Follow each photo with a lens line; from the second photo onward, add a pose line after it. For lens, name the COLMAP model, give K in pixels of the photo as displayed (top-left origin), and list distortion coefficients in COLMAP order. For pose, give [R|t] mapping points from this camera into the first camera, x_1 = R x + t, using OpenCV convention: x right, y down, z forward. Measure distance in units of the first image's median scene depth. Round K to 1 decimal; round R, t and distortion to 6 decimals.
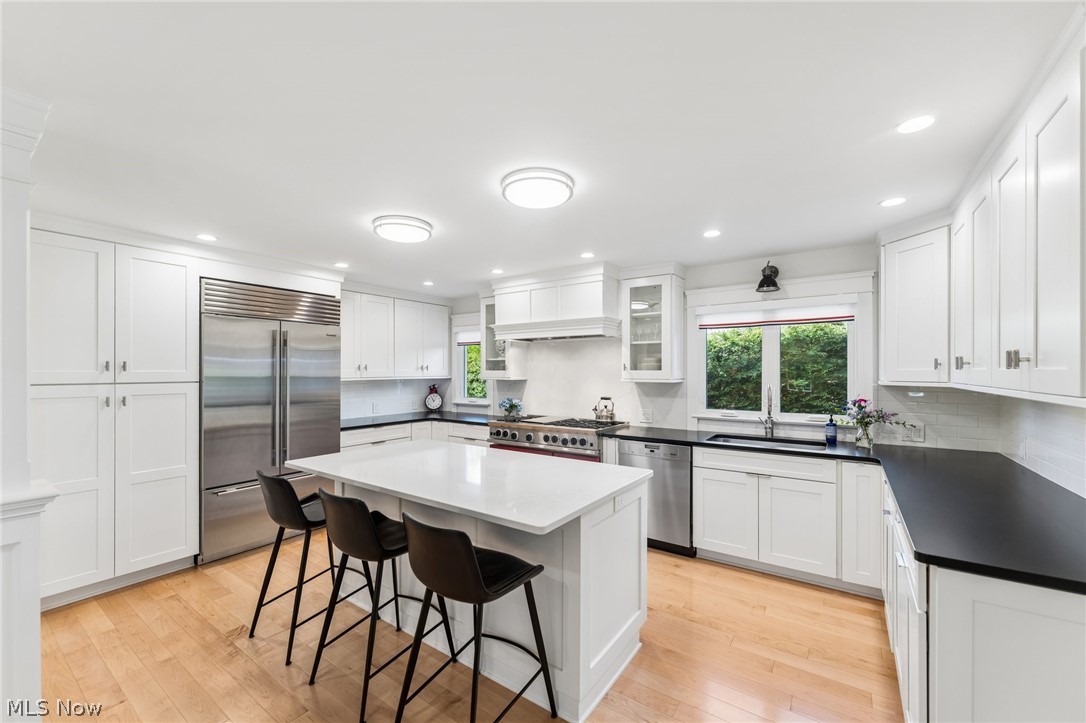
lens RADIAL K [[434.3, 0, 544.2], [0, 434.3, 367.0], [0, 0, 1]] dist [0.000714, -0.000016]
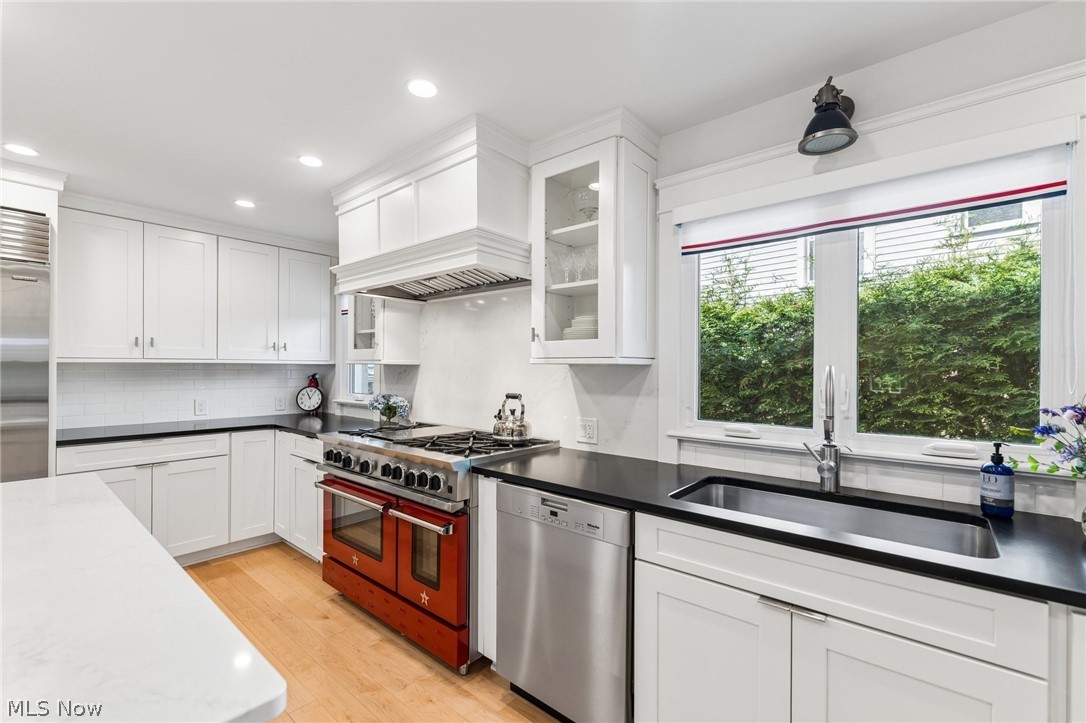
lens RADIAL K [[467.8, 0, 543.9], [0, 467.8, 366.1], [0, 0, 1]] dist [-0.001652, -0.000068]
pose [[0.995367, 0.005793, -0.095973, 0.249199], [-0.005554, 0.999981, 0.002757, 0.035349], [0.095987, -0.002211, 0.995380, 0.455200]]
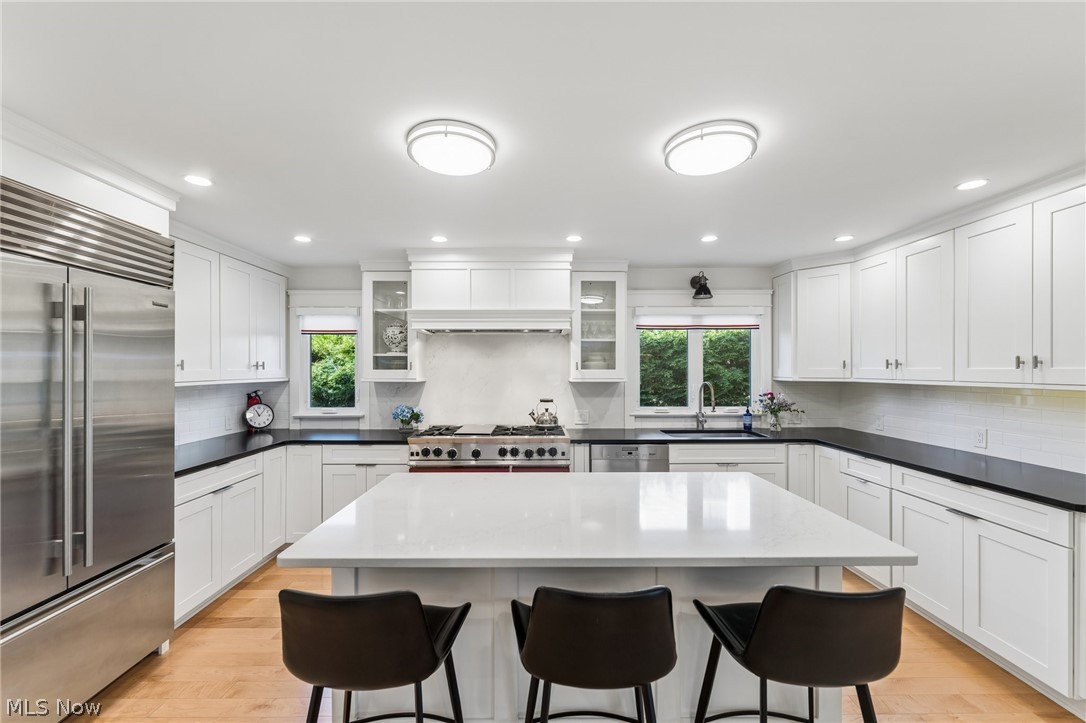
lens RADIAL K [[440.3, 0, 541.7], [0, 440.3, 369.3], [0, 0, 1]] dist [-0.000394, 0.000098]
pose [[0.817096, -0.000167, 0.576502, -0.416036], [-0.004207, 0.999972, 0.006251, 0.001734], [-0.576487, -0.007533, 0.817072, 0.276584]]
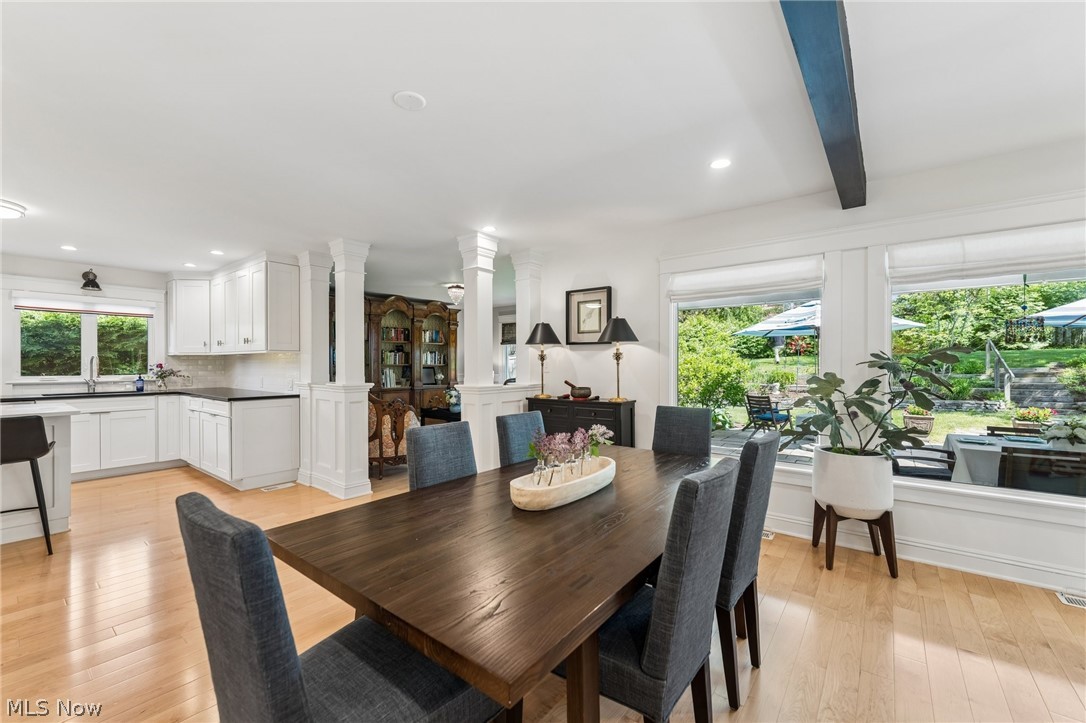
lens RADIAL K [[440.3, 0, 541.7], [0, 440.3, 369.3], [0, 0, 1]] dist [-0.000394, 0.000098]
pose [[0.057708, -0.008791, 0.998295, -0.748200], [-0.008206, 0.999923, 0.009280, 0.053099], [-0.998300, -0.008727, 0.057632, -0.500370]]
